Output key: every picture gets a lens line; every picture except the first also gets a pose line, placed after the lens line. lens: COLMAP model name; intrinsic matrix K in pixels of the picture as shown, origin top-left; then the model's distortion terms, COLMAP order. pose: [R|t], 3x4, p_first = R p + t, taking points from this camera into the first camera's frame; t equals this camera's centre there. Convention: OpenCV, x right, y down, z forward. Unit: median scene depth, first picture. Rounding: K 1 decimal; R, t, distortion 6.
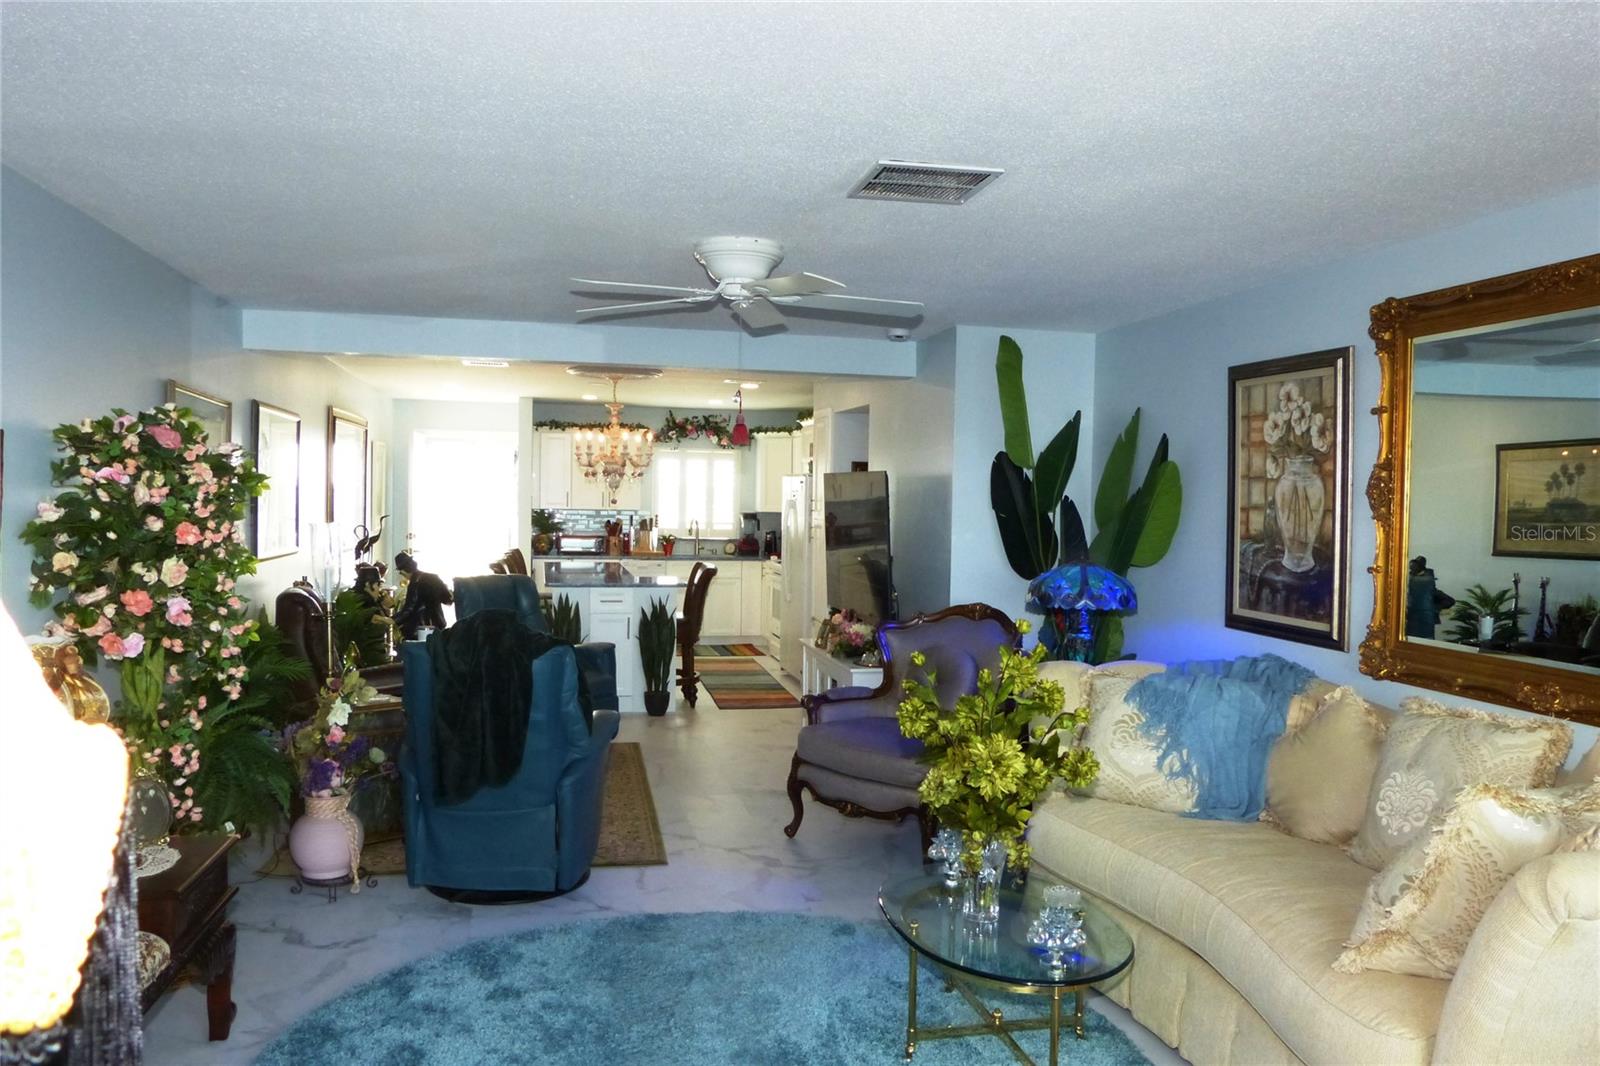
lens RADIAL K [[1281.1, 0, 800.0], [0, 1281.1, 533.0], [0, 0, 1]] dist [-0.026718, 0.008703]
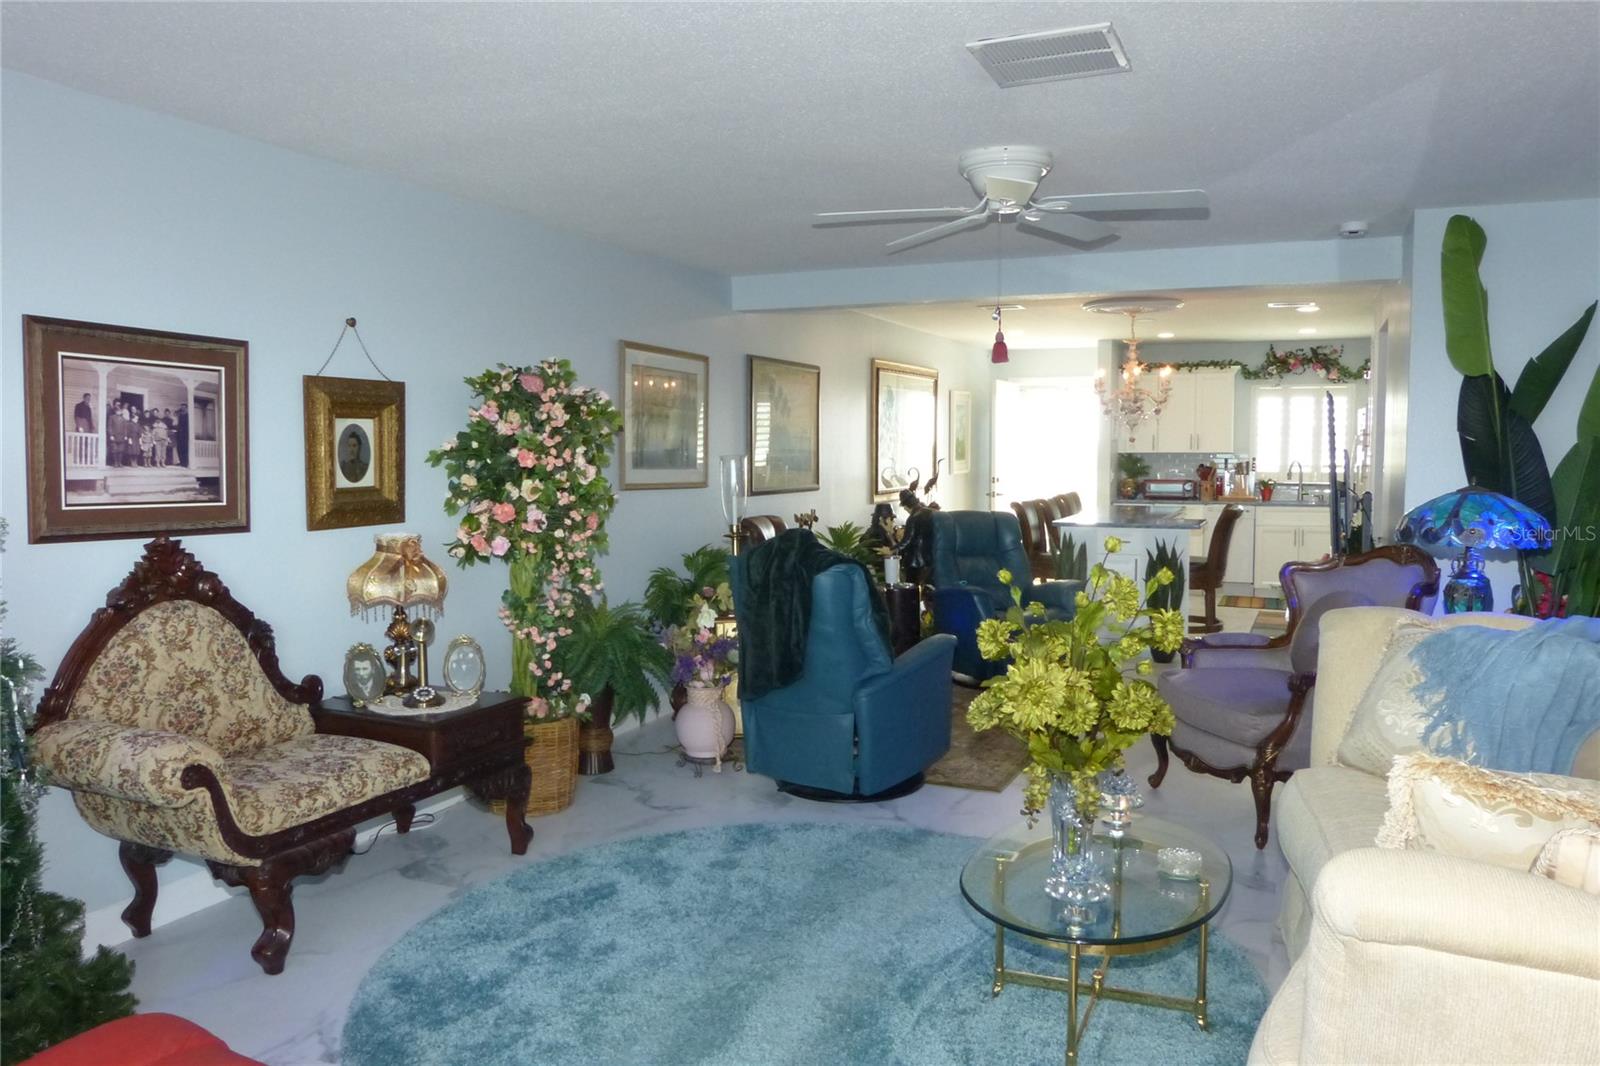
lens RADIAL K [[1281.1, 0, 800.0], [0, 1281.1, 533.0], [0, 0, 1]] dist [-0.026718, 0.008703]
pose [[0.790137, 0.019059, -0.612634, 0.425067], [-0.001491, 0.999573, 0.029173, 0.030613], [0.612929, -0.022137, 0.789828, 0.132568]]
